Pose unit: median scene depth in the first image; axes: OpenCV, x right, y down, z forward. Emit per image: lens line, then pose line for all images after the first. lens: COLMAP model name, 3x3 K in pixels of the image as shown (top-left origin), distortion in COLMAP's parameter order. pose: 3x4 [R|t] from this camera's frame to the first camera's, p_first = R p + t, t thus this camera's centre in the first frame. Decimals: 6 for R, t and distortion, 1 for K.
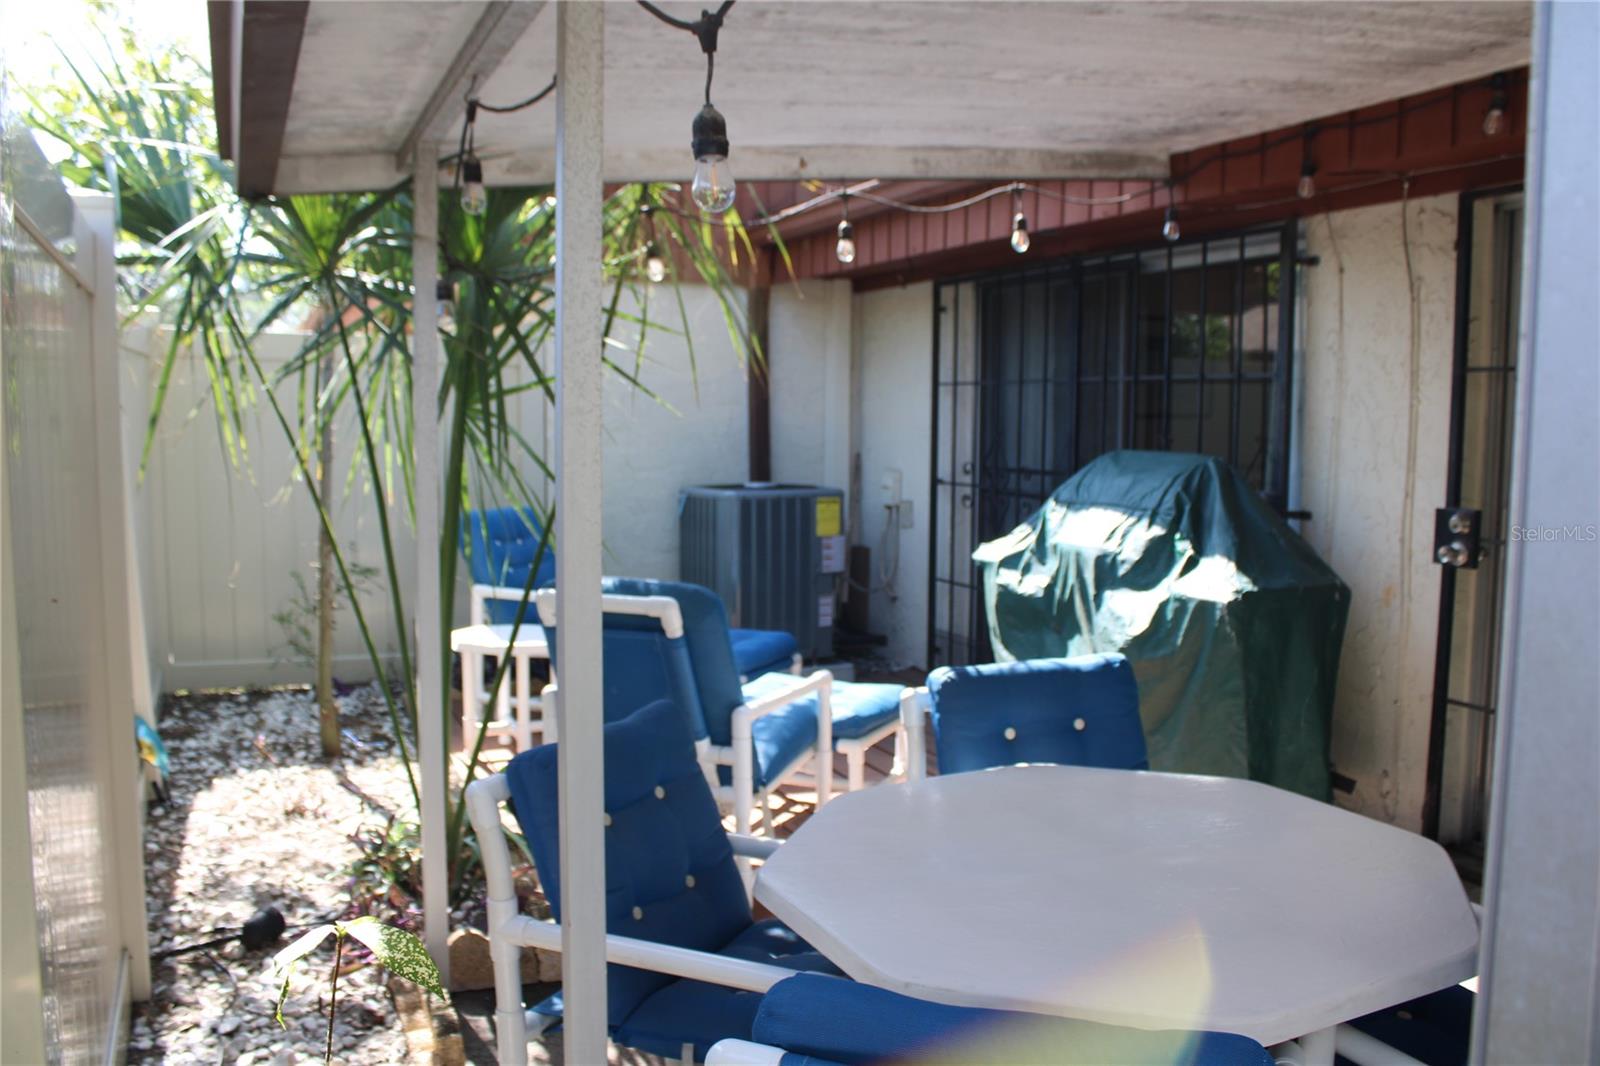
lens RADIAL K [[1366.4, 0, 800.0], [0, 1366.4, 533.0], [0, 0, 1]] dist [-0.078638, 0.003026]
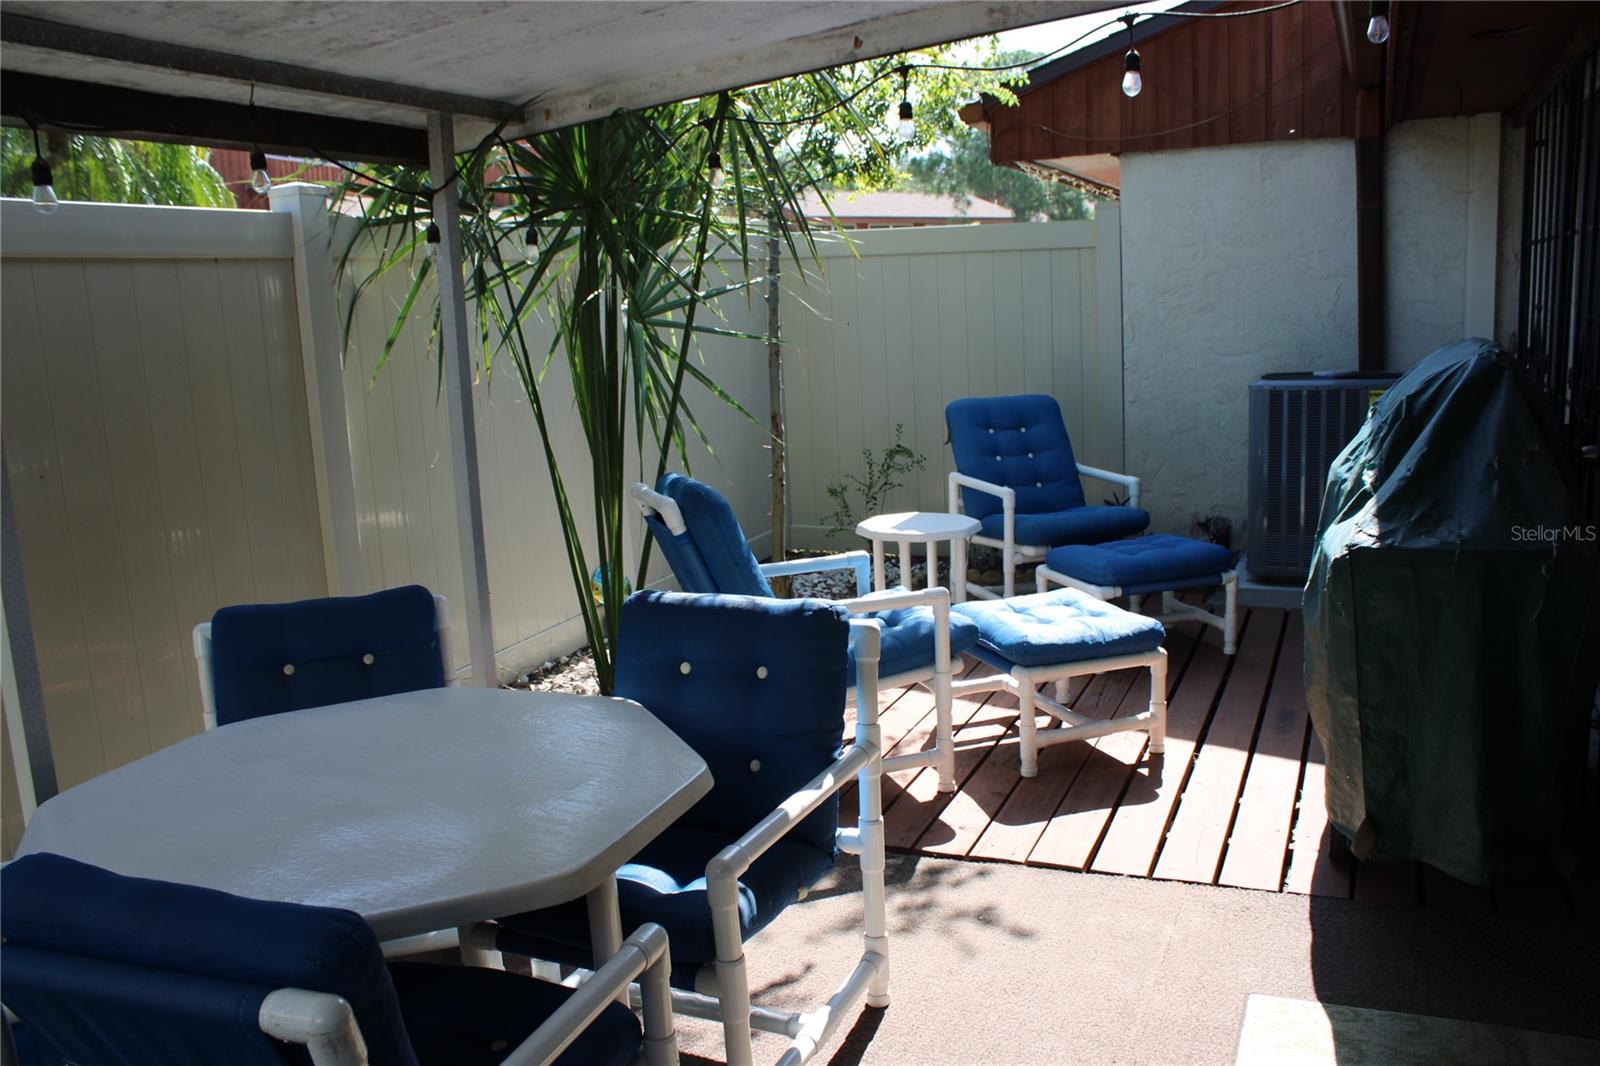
lens RADIAL K [[1366.4, 0, 800.0], [0, 1366.4, 533.0], [0, 0, 1]] dist [-0.078638, 0.003026]
pose [[0.675438, 0.090204, -0.731879, 0.646211], [-0.018747, 0.994270, 0.105242, -0.033026], [0.737178, -0.057364, 0.673259, 0.309729]]
